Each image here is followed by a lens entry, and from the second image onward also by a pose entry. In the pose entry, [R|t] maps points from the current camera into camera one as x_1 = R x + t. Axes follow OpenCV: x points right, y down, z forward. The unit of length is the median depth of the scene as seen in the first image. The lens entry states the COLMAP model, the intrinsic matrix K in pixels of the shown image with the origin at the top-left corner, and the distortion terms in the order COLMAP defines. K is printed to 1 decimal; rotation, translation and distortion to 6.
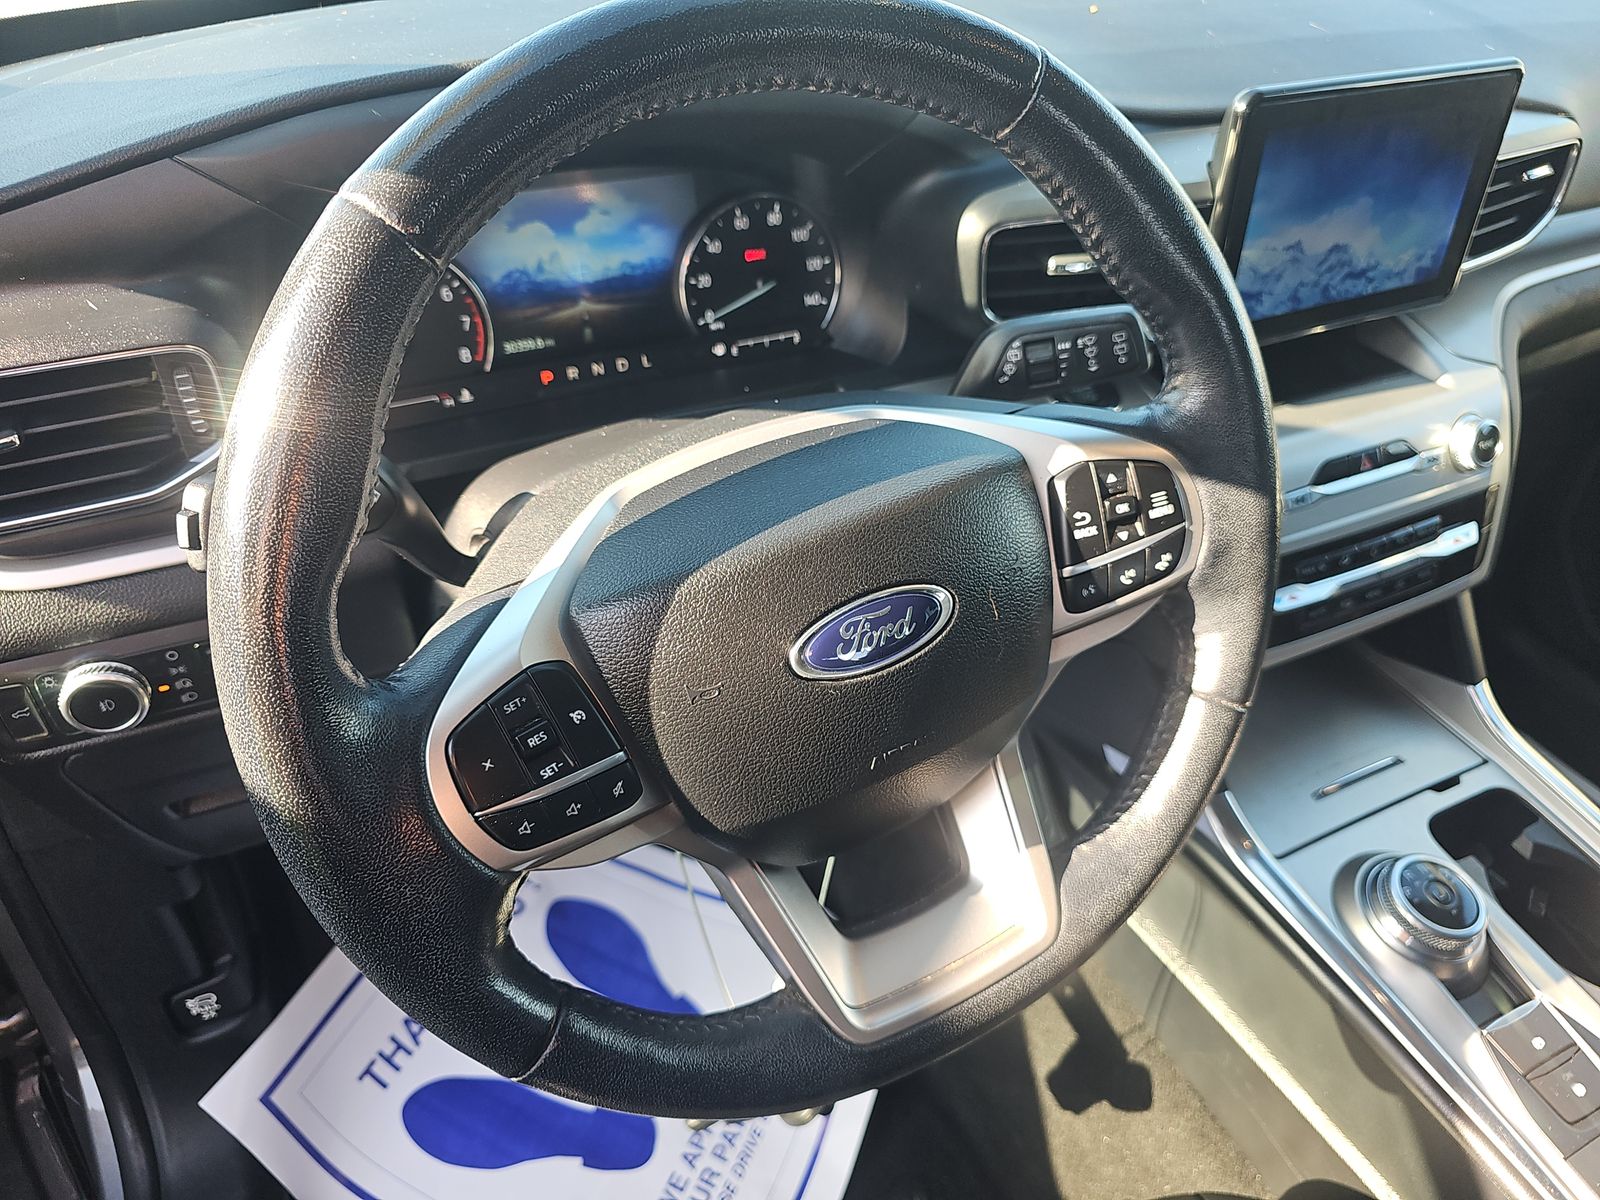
lens RADIAL K [[1076.9, 0, 800.0], [0, 1076.9, 600.0], [0, 0, 1]] dist [-0.002210, 0.001553]
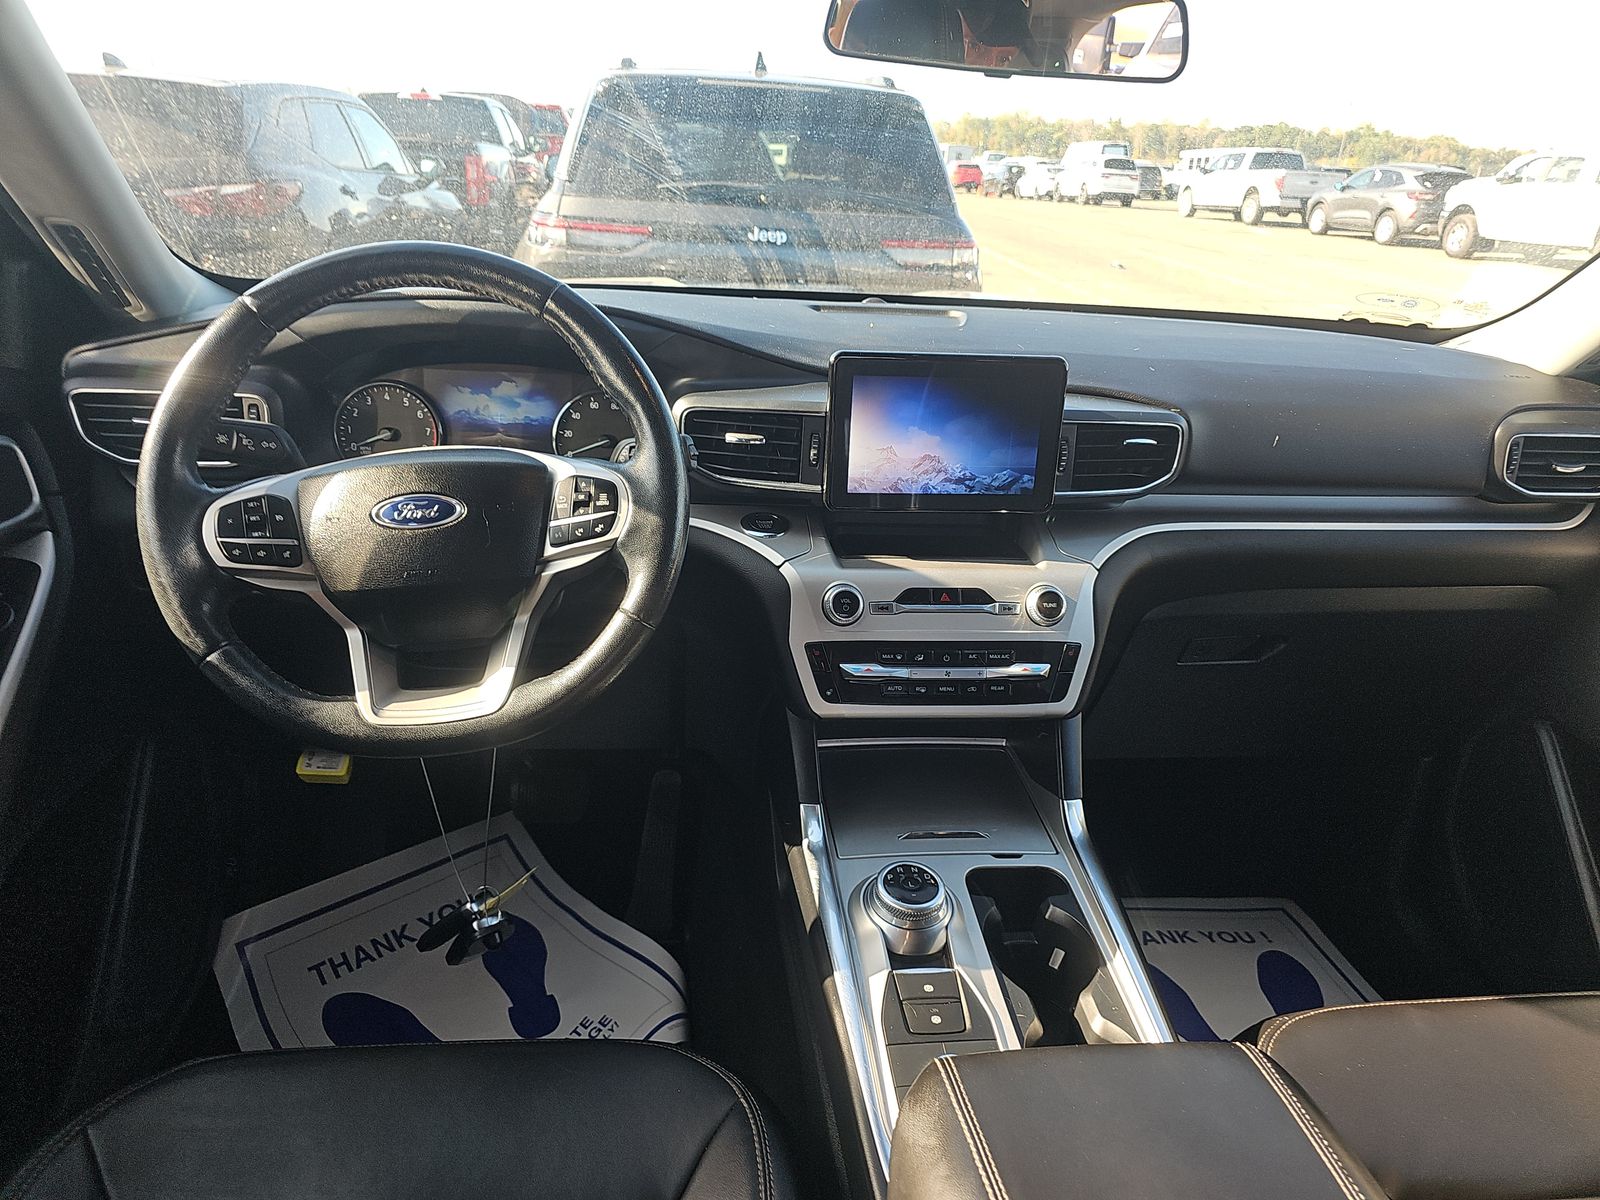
lens RADIAL K [[1022.6, 0, 800.0], [0, 1022.6, 600.0], [0, 0, 1]] dist [0.002906, 0.000618]
pose [[0.948336, 0.148491, -0.280375, 1.164244], [-0.224867, 0.937999, -0.263806, 0.469859], [0.223818, 0.313224, 0.922928, -0.555140]]
